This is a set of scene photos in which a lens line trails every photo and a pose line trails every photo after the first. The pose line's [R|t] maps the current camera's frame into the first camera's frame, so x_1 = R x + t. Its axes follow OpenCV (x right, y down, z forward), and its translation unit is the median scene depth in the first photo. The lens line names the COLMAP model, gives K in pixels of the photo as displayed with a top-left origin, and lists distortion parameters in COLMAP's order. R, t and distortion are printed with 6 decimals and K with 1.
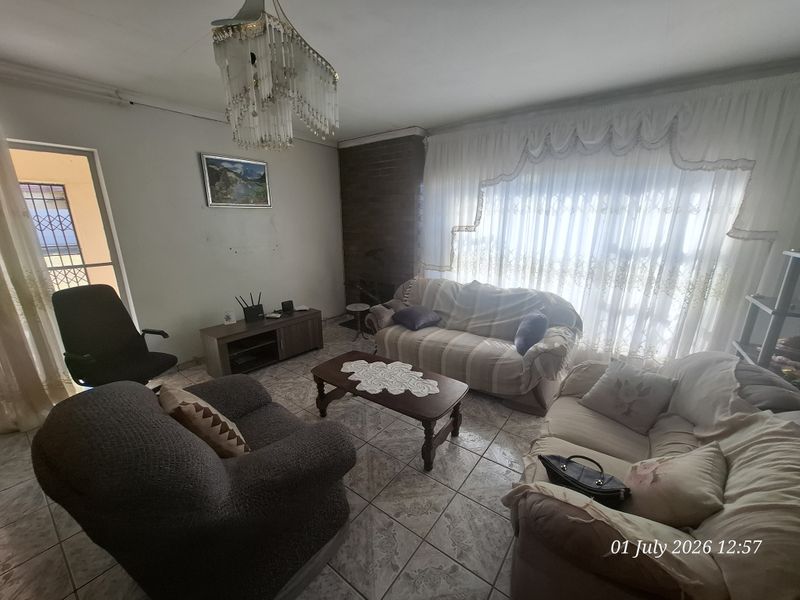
lens RADIAL K [[316.5, 0, 403.8], [0, 316.5, 300.8], [0, 0, 1]] dist [0.002505, 0.000294]
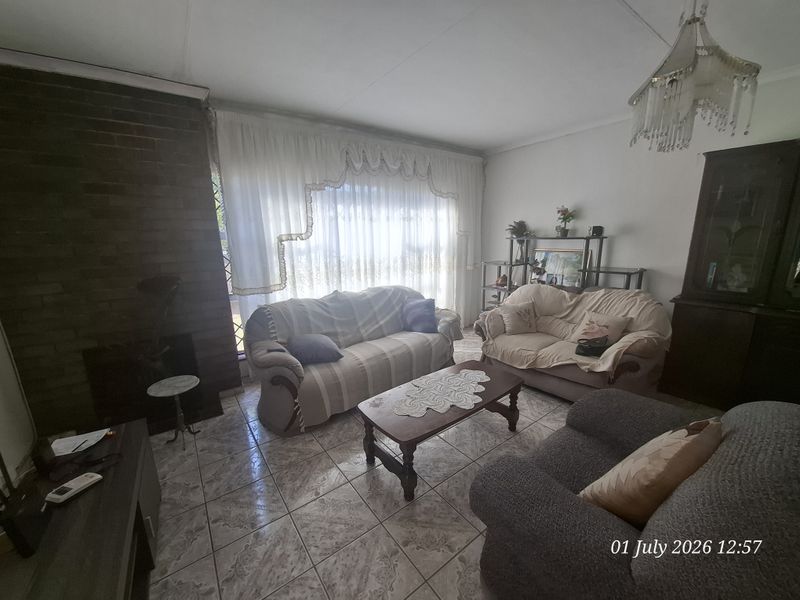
lens RADIAL K [[316.5, 0, 404.9], [0, 316.5, 304.3], [0, 0, 1]] dist [0.002505, 0.000294]
pose [[0.298628, -0.218473, 0.929027, -0.639482], [0.256056, 0.956096, 0.142531, -0.115360], [-0.919378, 0.195319, 0.341459, 0.539744]]
